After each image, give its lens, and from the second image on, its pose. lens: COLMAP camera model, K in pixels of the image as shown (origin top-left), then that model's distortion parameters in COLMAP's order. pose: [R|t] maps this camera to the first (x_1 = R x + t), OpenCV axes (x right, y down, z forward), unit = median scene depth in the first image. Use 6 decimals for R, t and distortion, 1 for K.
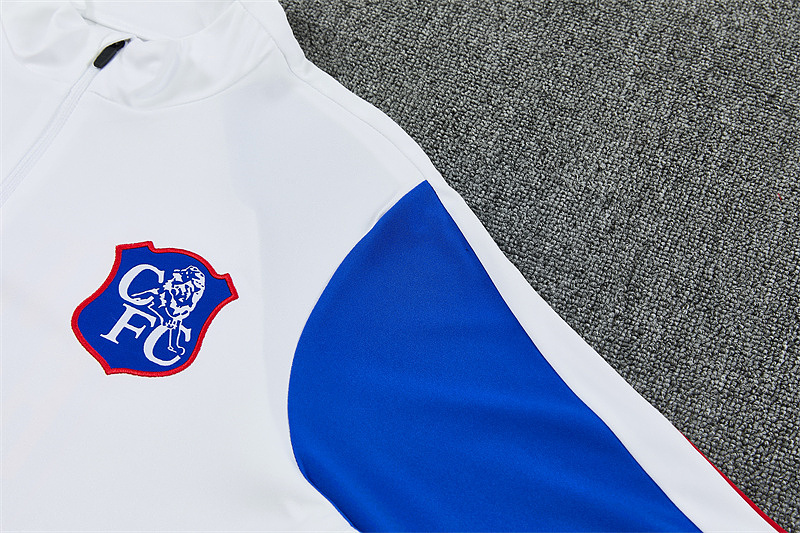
lens RADIAL K [[1624.2, 0, 400.0], [0, 1624.2, 265.5], [0, 0, 1]] dist [0.163487, 0.000000]
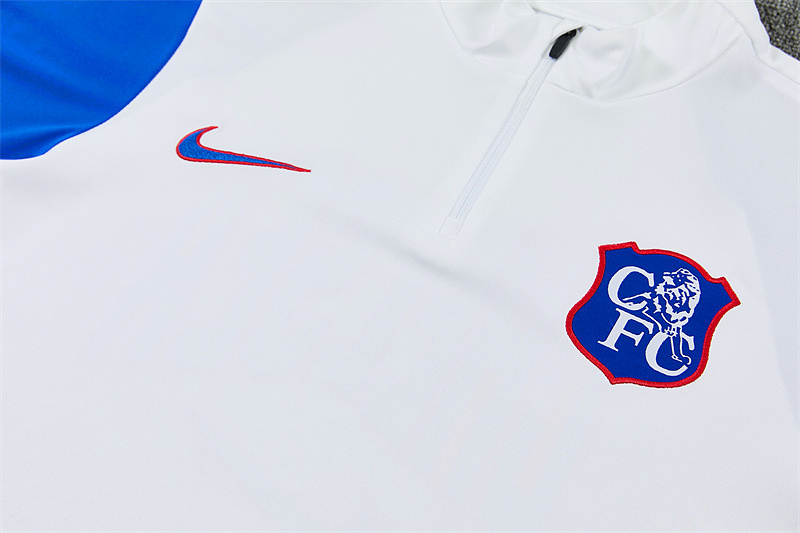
lens RADIAL K [[1624.2, 0, 400.0], [0, 1624.2, 267.6], [0, 0, 1]] dist [0.163487, 0.000000]
pose [[0.995077, 0.007248, -0.098835, -0.195524], [-0.005726, 0.999861, 0.015675, -0.014020], [0.098935, -0.015032, 0.994980, 0.044509]]
